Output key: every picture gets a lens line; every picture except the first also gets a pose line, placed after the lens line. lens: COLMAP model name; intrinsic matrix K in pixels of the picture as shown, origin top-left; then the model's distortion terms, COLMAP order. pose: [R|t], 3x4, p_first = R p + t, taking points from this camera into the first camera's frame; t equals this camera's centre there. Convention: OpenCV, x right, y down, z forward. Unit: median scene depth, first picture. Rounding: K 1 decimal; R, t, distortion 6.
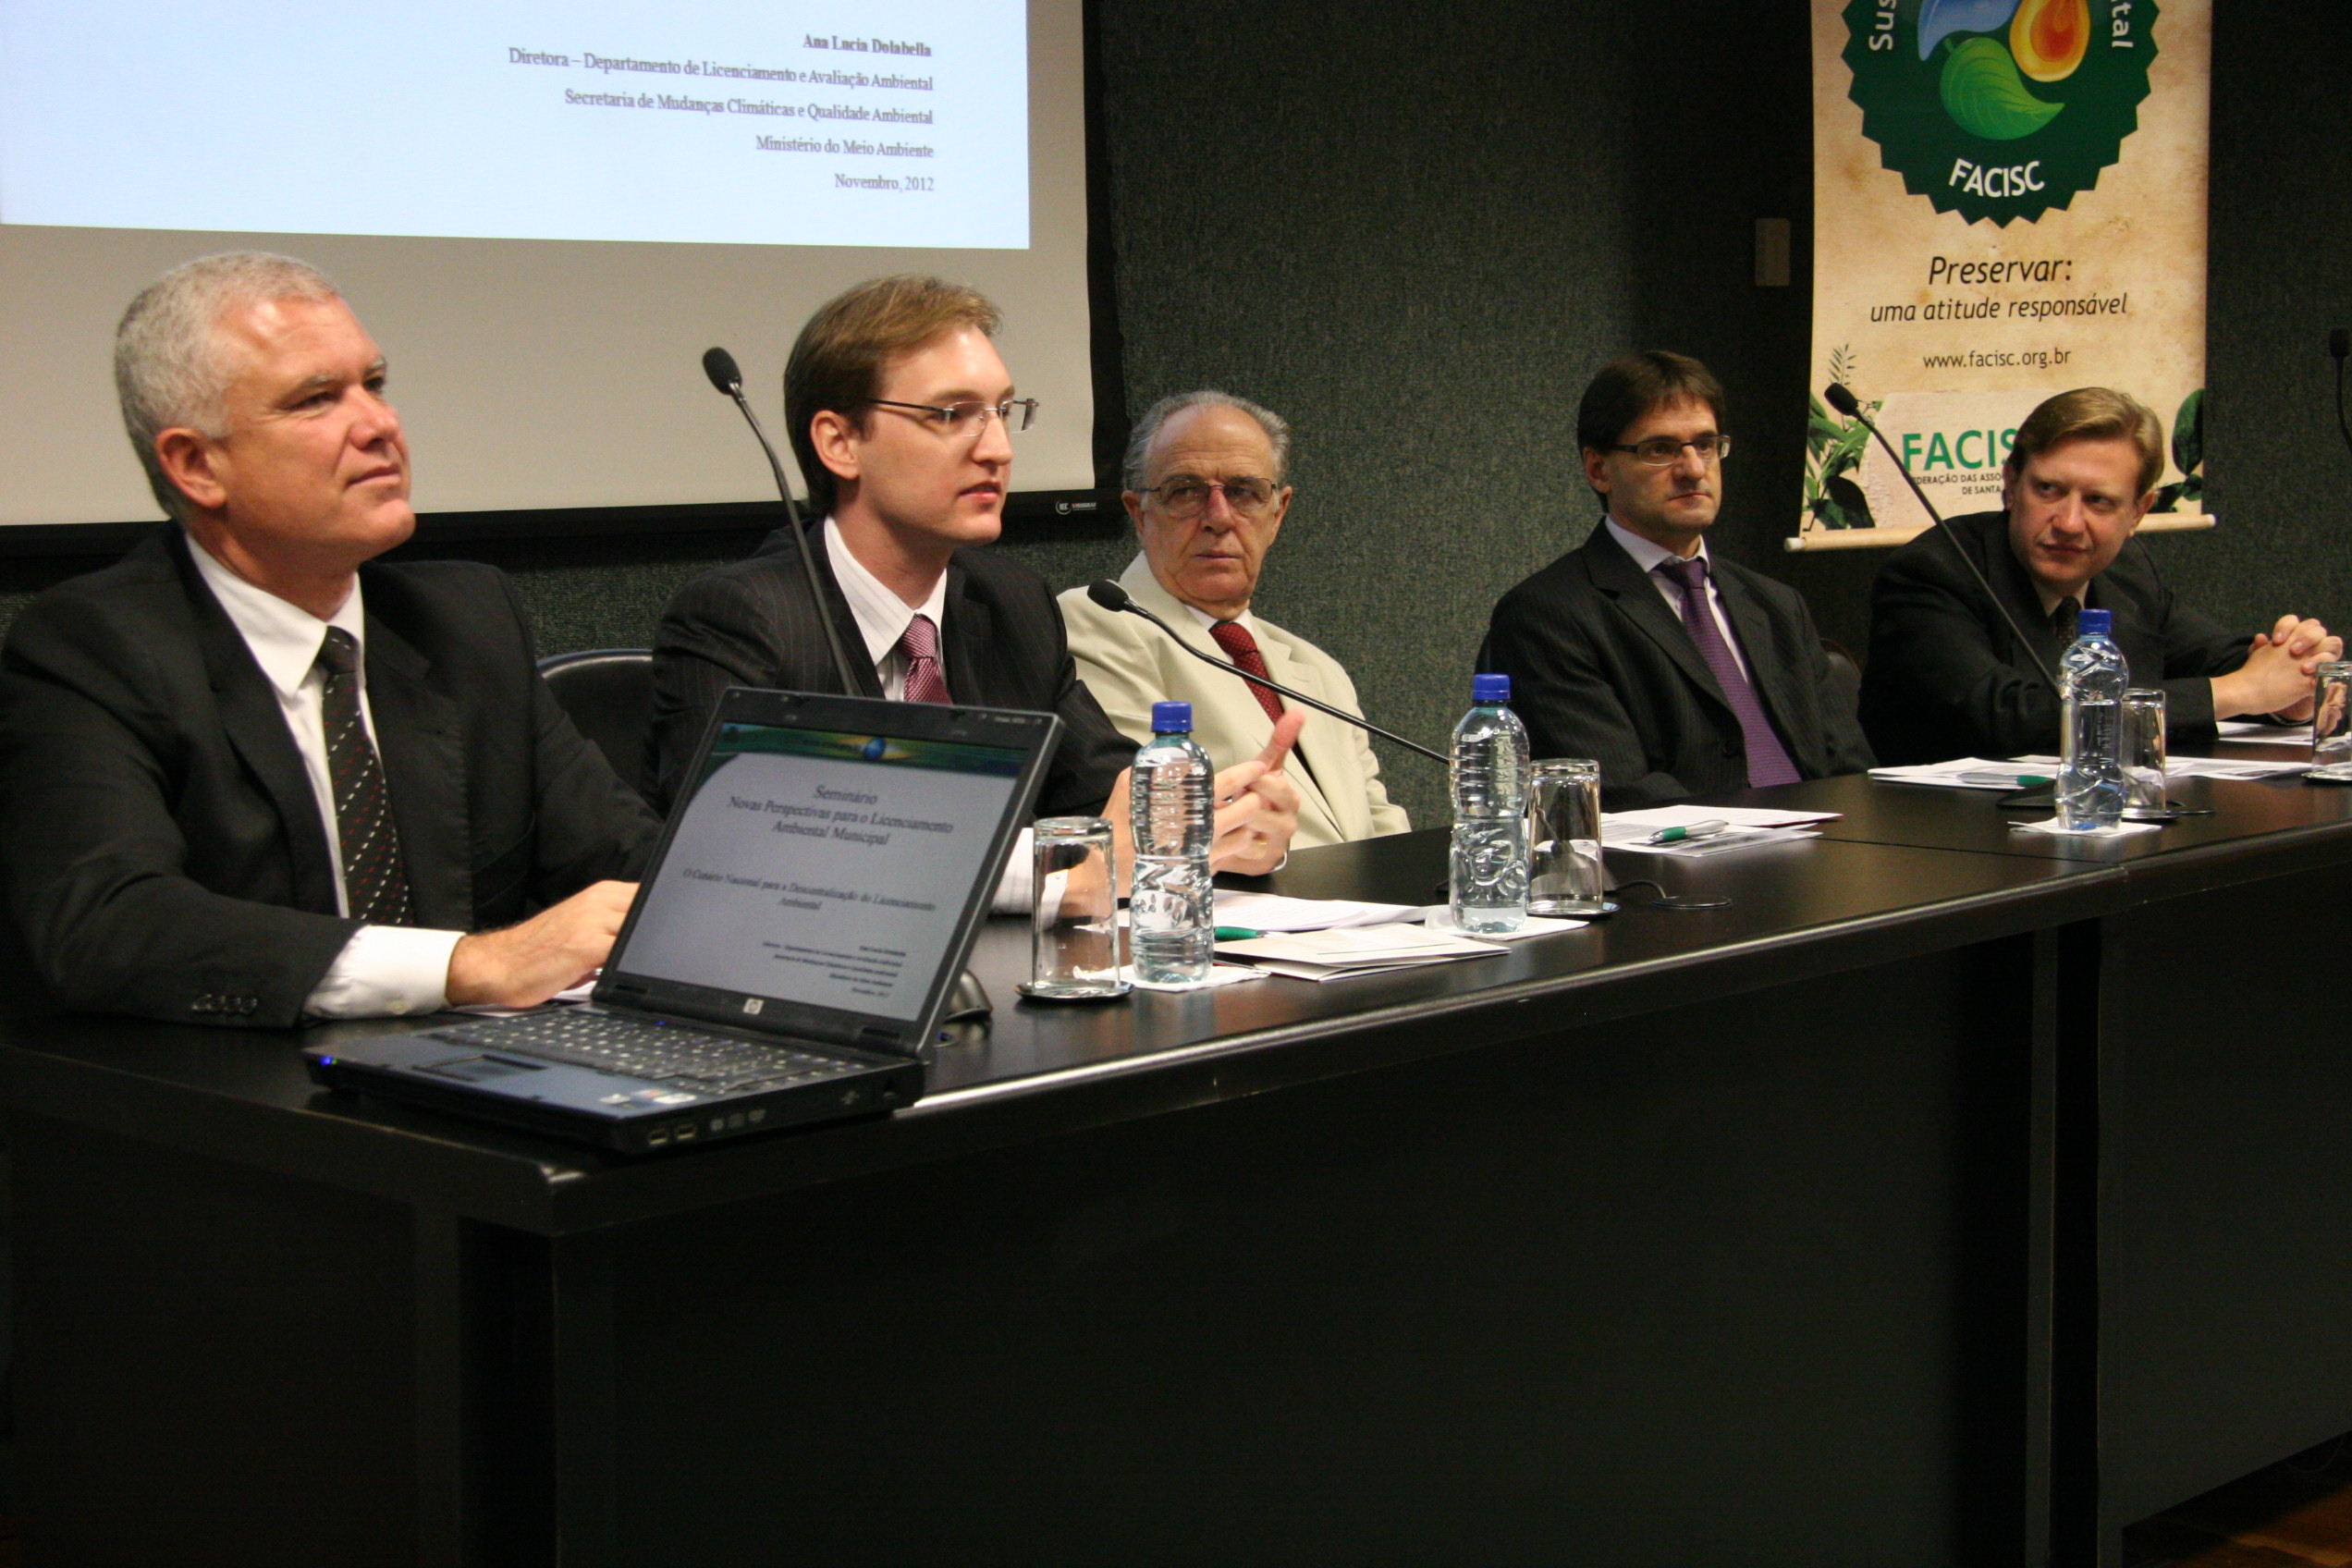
lens RADIAL K [[3690.1, 0, 1176.0], [0, 3690.1, 784.0], [0, 0, 1]] dist [0.187655, 0.277756]
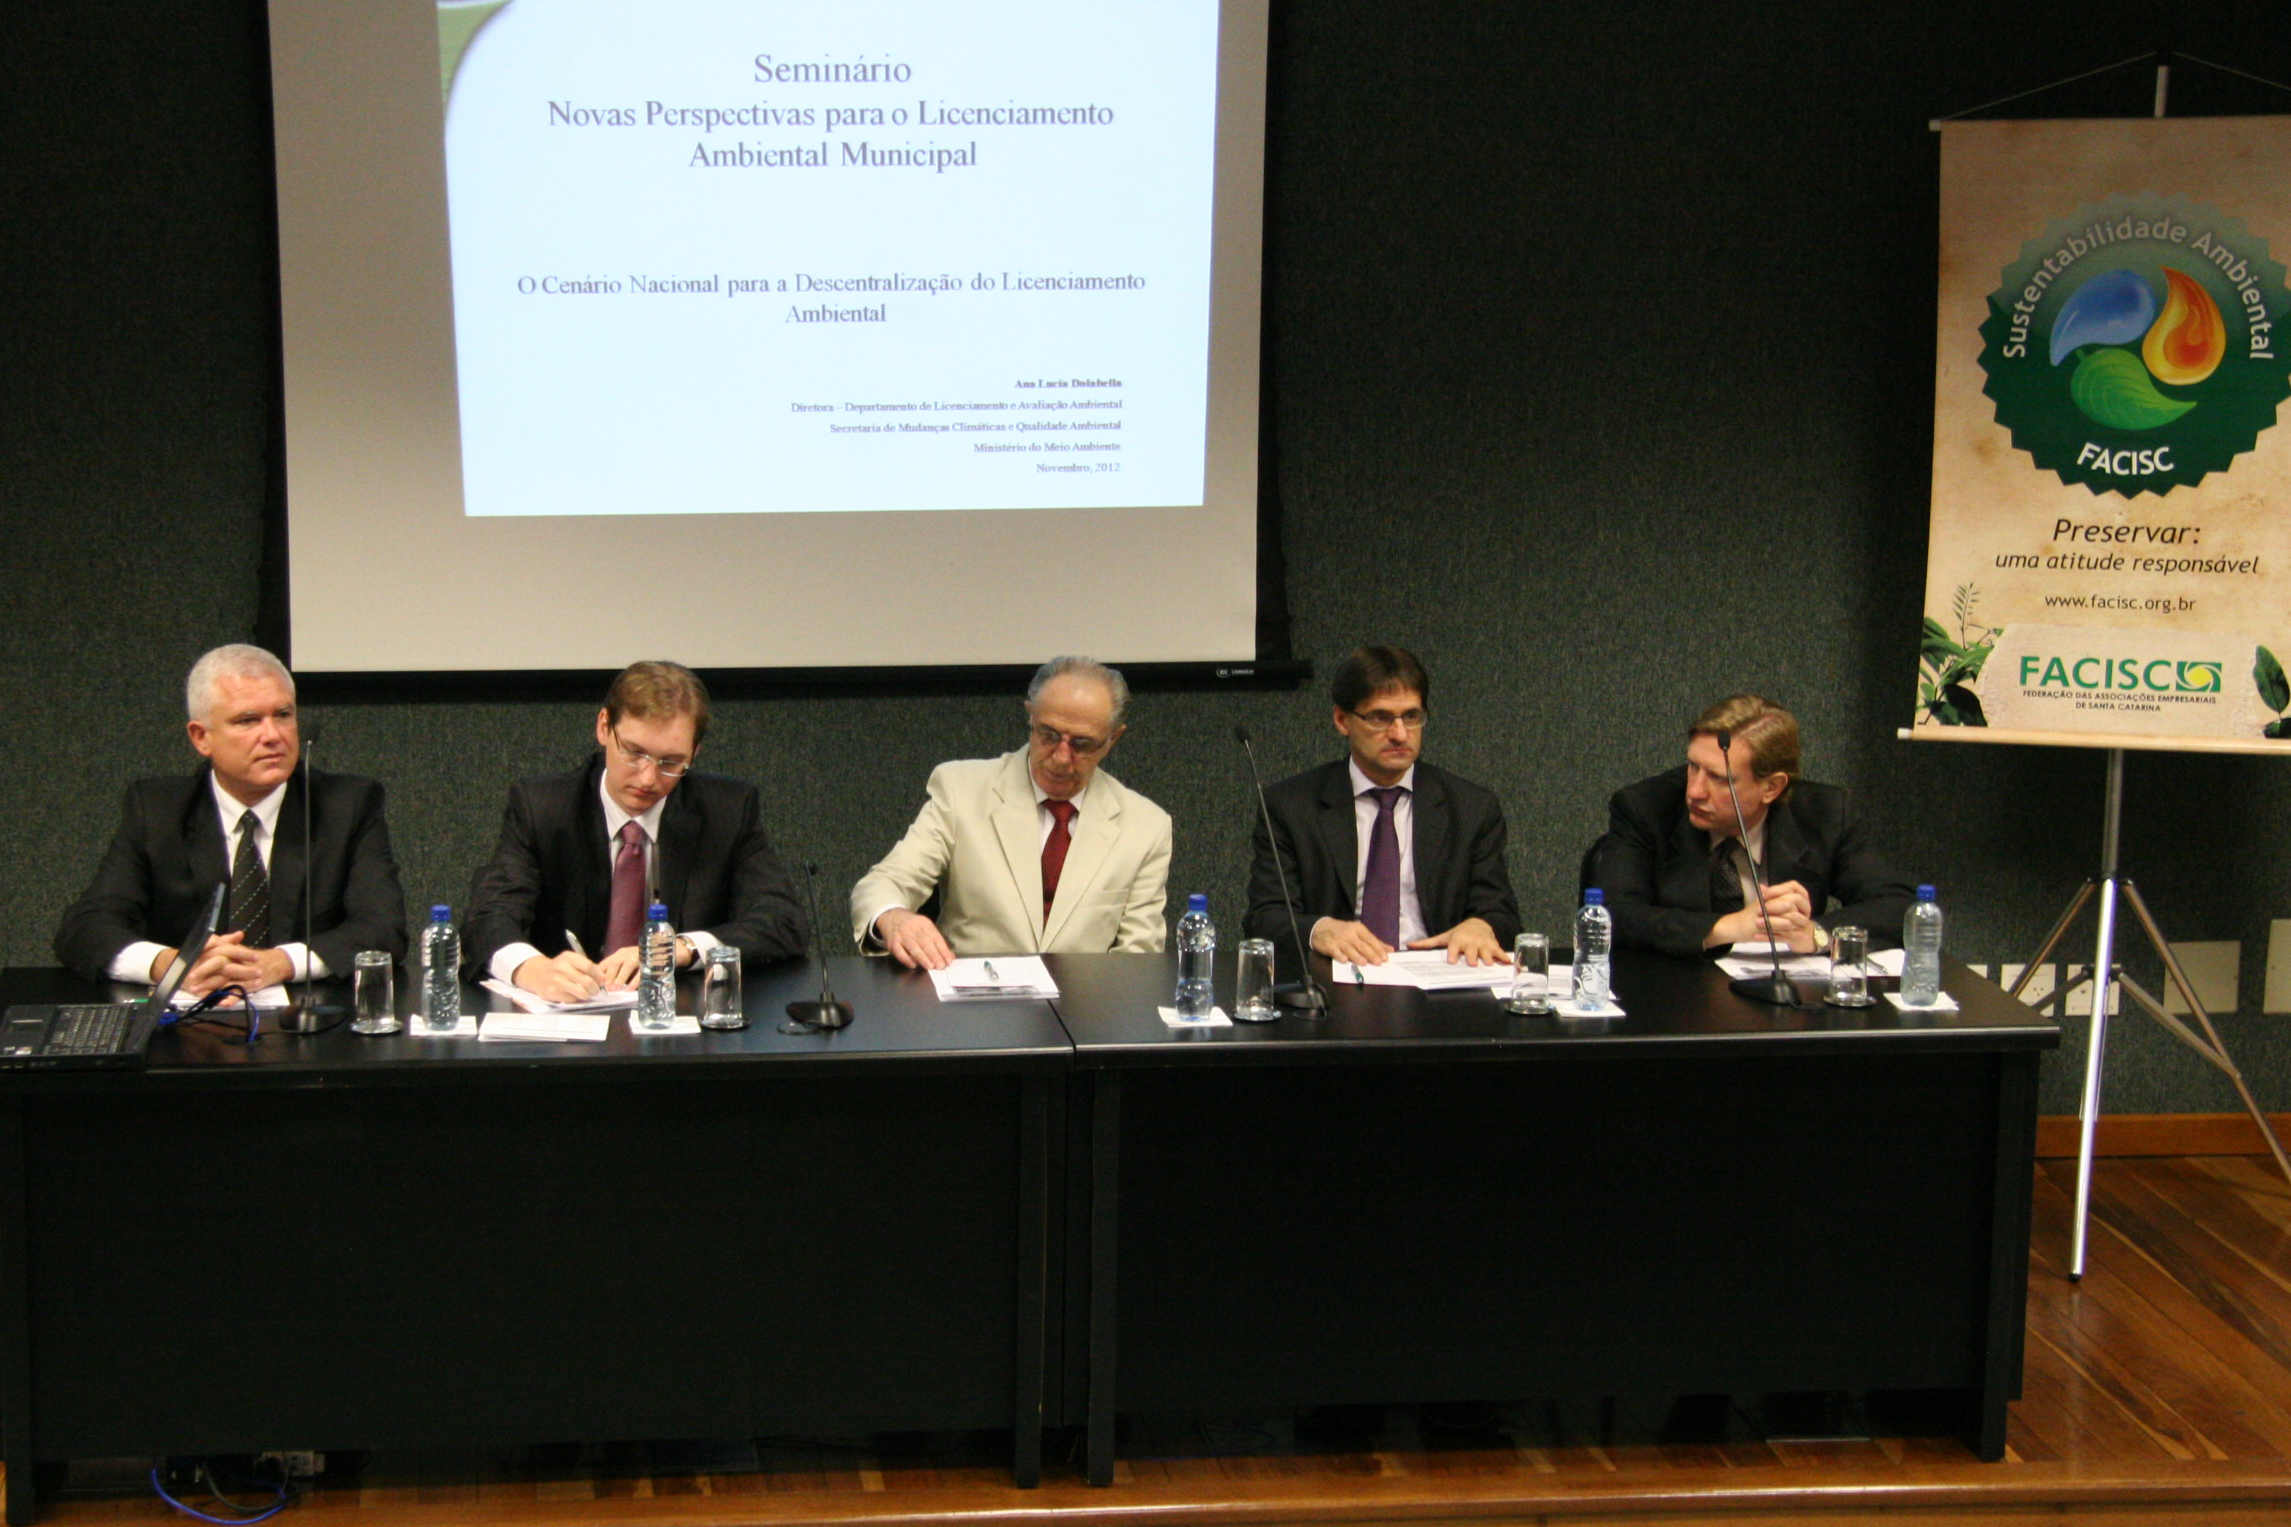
lens RADIAL K [[4439.4, 0, 1045.5], [0, 4439.4, 843.6], [0, 0, 1]] dist [0.209715, 0.218149]
pose [[0.775009, 0.152175, -0.613355, 0.884372], [-0.086343, 0.986971, 0.135771, -0.209945], [0.626024, -0.052265, 0.778050, -0.393038]]
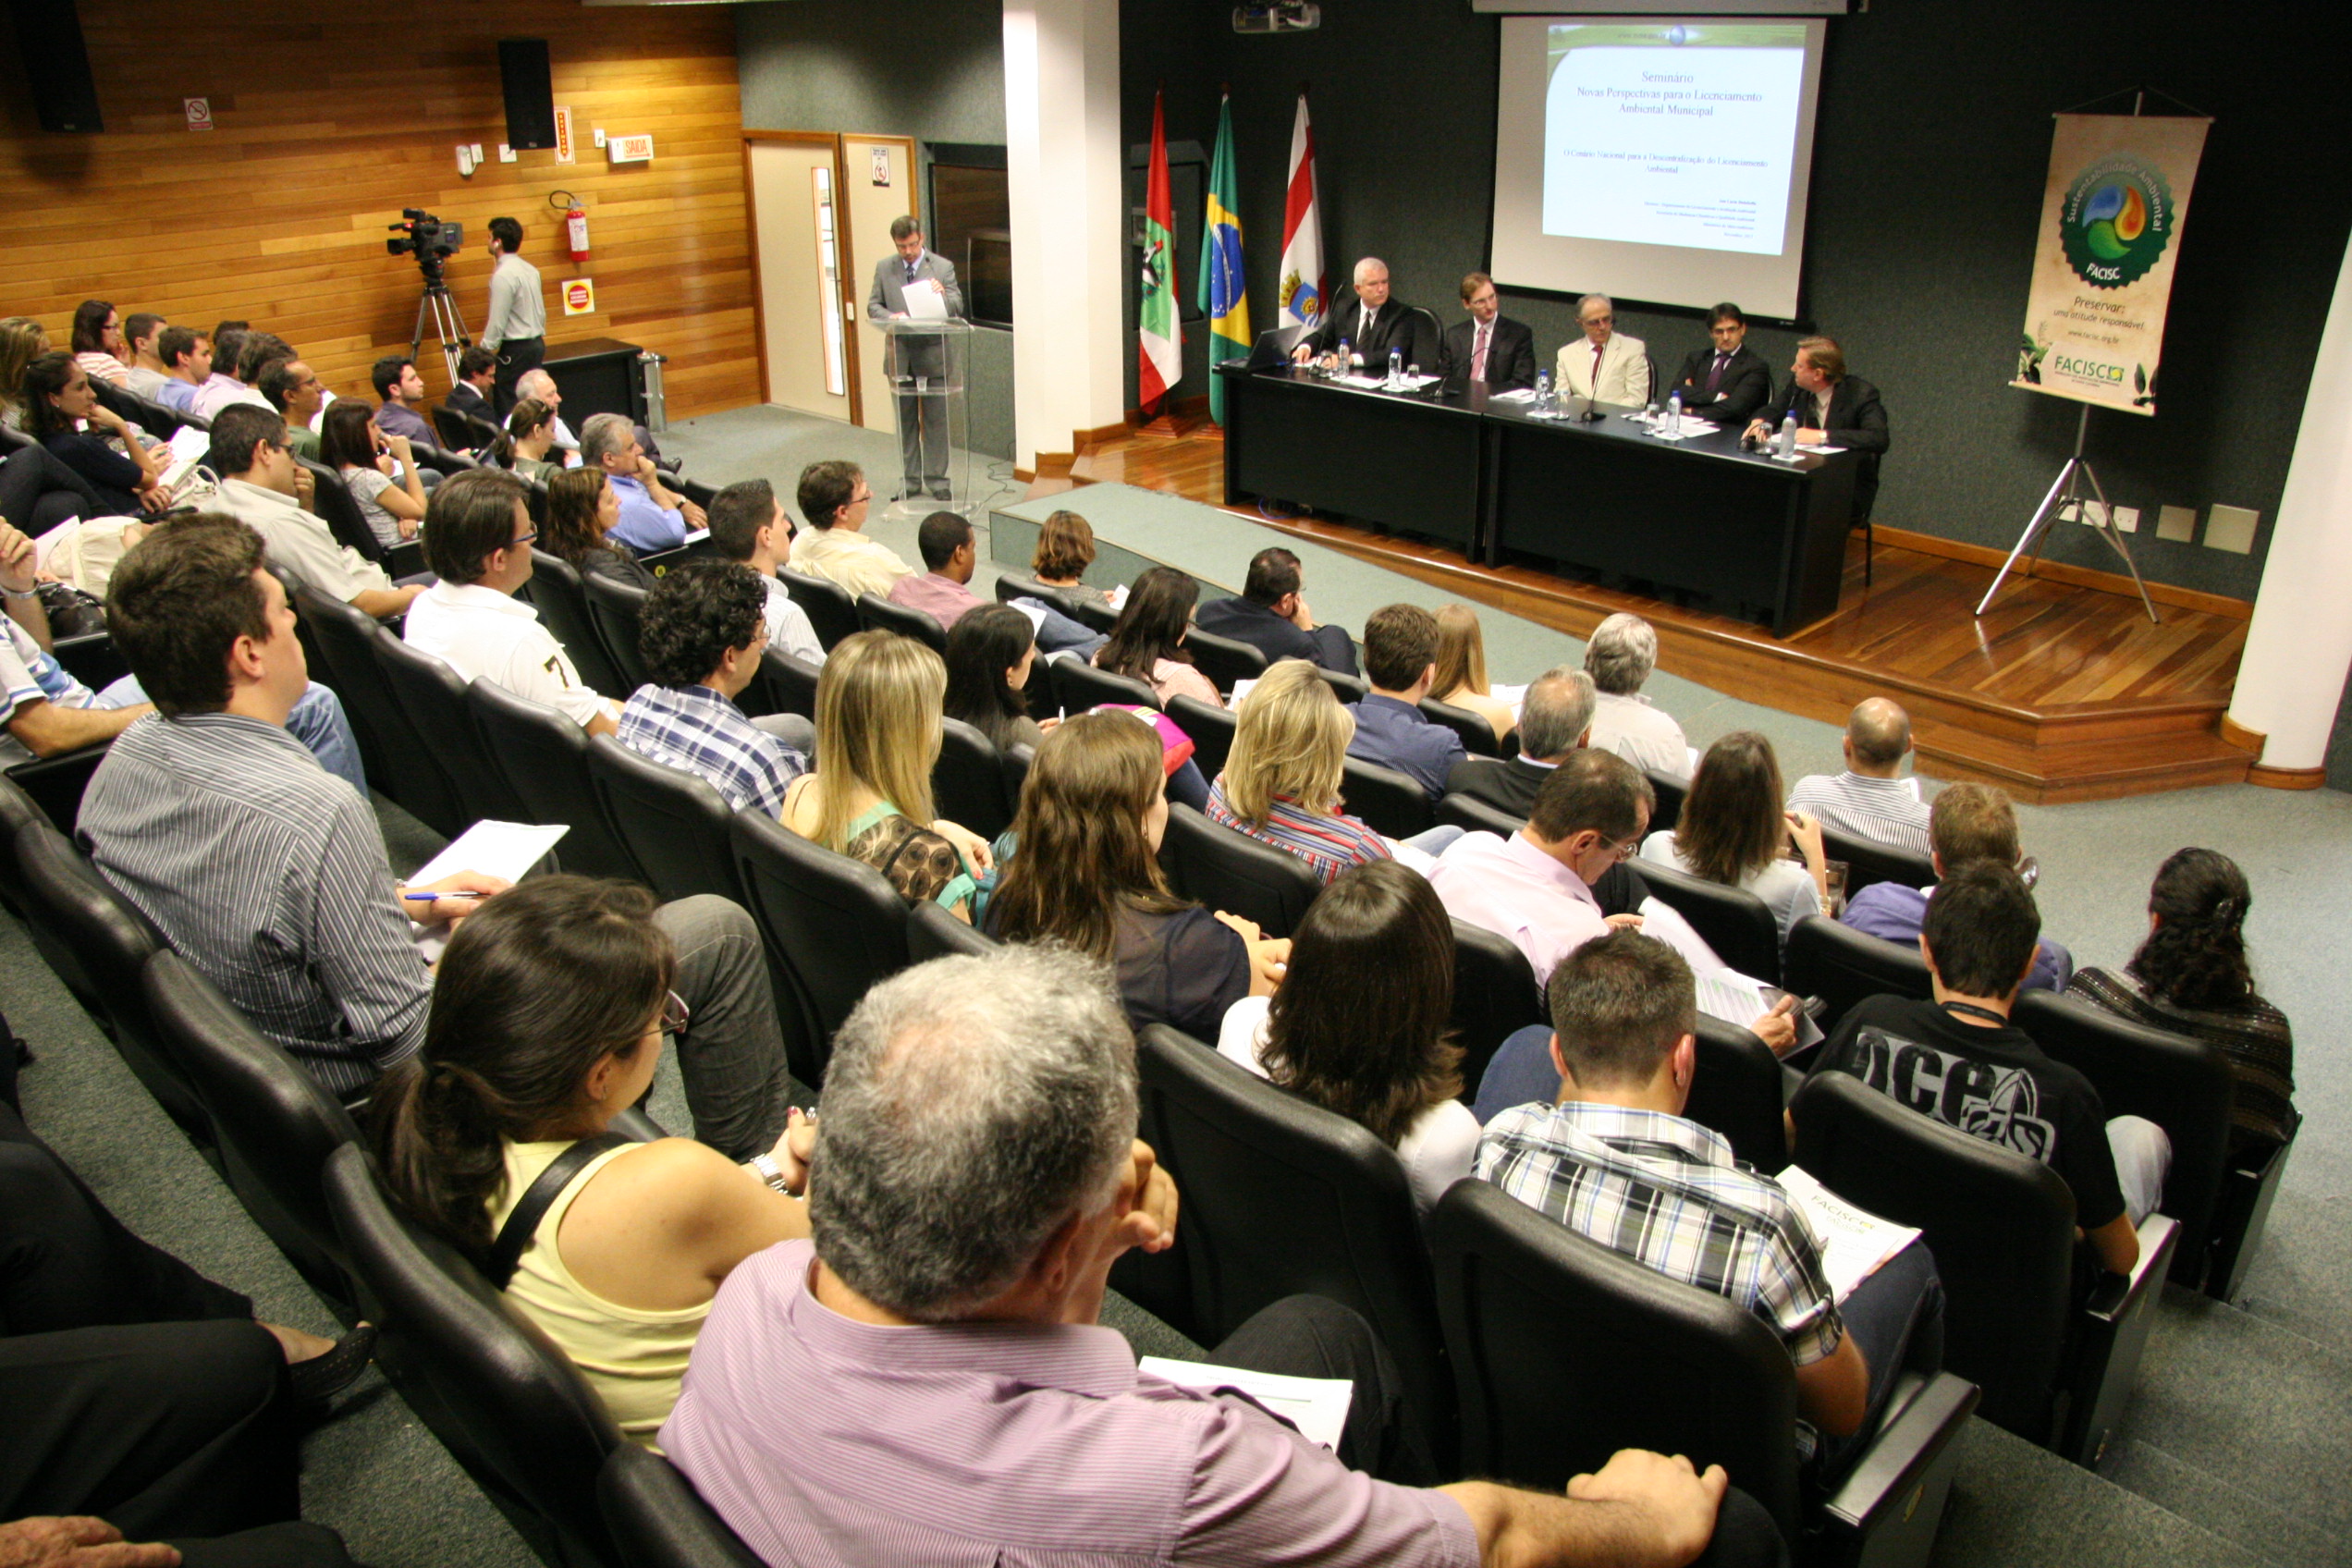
lens RADIAL K [[1857.3, 0, 1132.5], [0, 1857.3, 838.5], [0, 0, 1]] dist [-0.164123, 0.134721]
pose [[-0.038411, 0.430128, -0.901950, 1.649129], [-0.083358, 0.898091, 0.431837, -0.297720], [0.995779, 0.091772, 0.001358, 0.314964]]
